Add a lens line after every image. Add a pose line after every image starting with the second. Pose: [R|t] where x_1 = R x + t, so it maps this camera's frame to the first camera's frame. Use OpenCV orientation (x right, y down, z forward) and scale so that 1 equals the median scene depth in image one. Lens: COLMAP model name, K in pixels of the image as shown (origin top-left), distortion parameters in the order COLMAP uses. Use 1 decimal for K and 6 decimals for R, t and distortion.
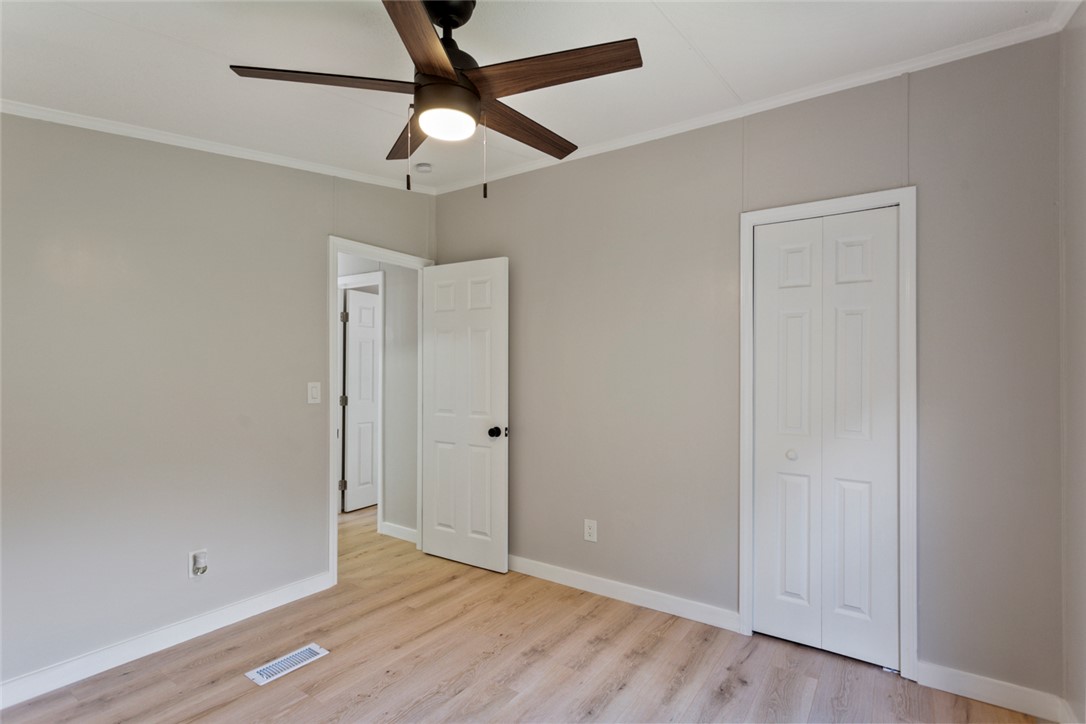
lens RADIAL K [[527.7, 0, 545.7], [0, 527.7, 362.5], [0, 0, 1]] dist [0.002872, 0.000495]
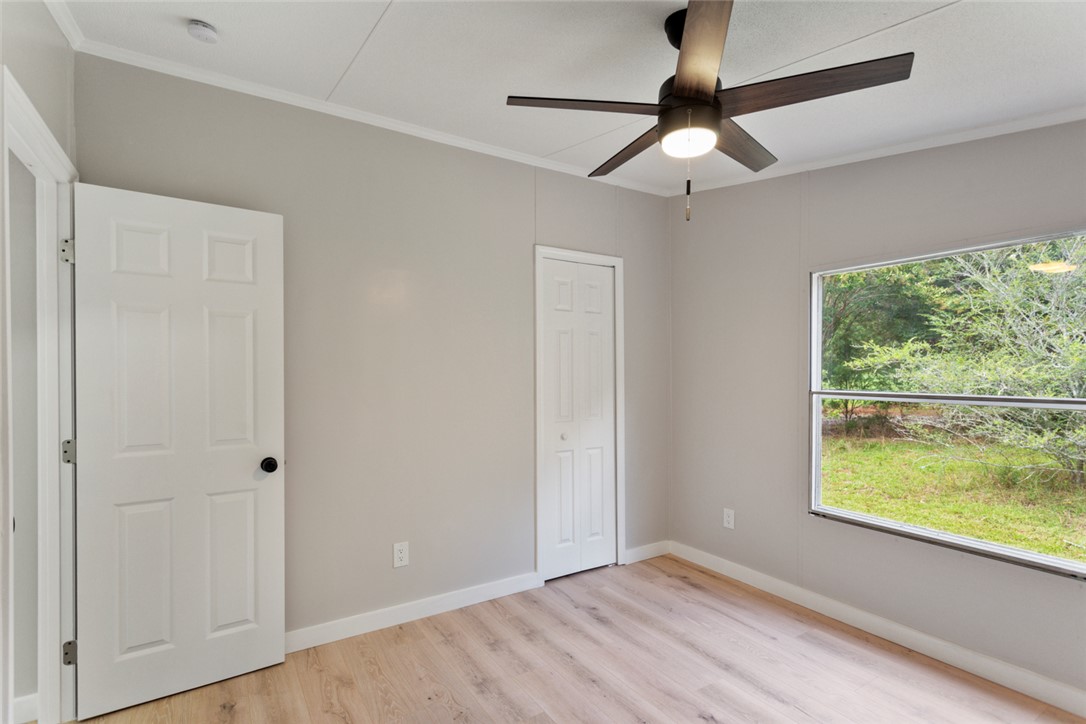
lens RADIAL K [[527.7, 0, 550.0], [0, 527.7, 365.7], [0, 0, 1]] dist [0.002872, 0.000495]
pose [[0.385510, 0.003382, 0.922698, -0.758809], [-0.011437, 0.999934, 0.001113, -0.004784], [-0.922633, -0.010982, 0.385523, 0.507409]]
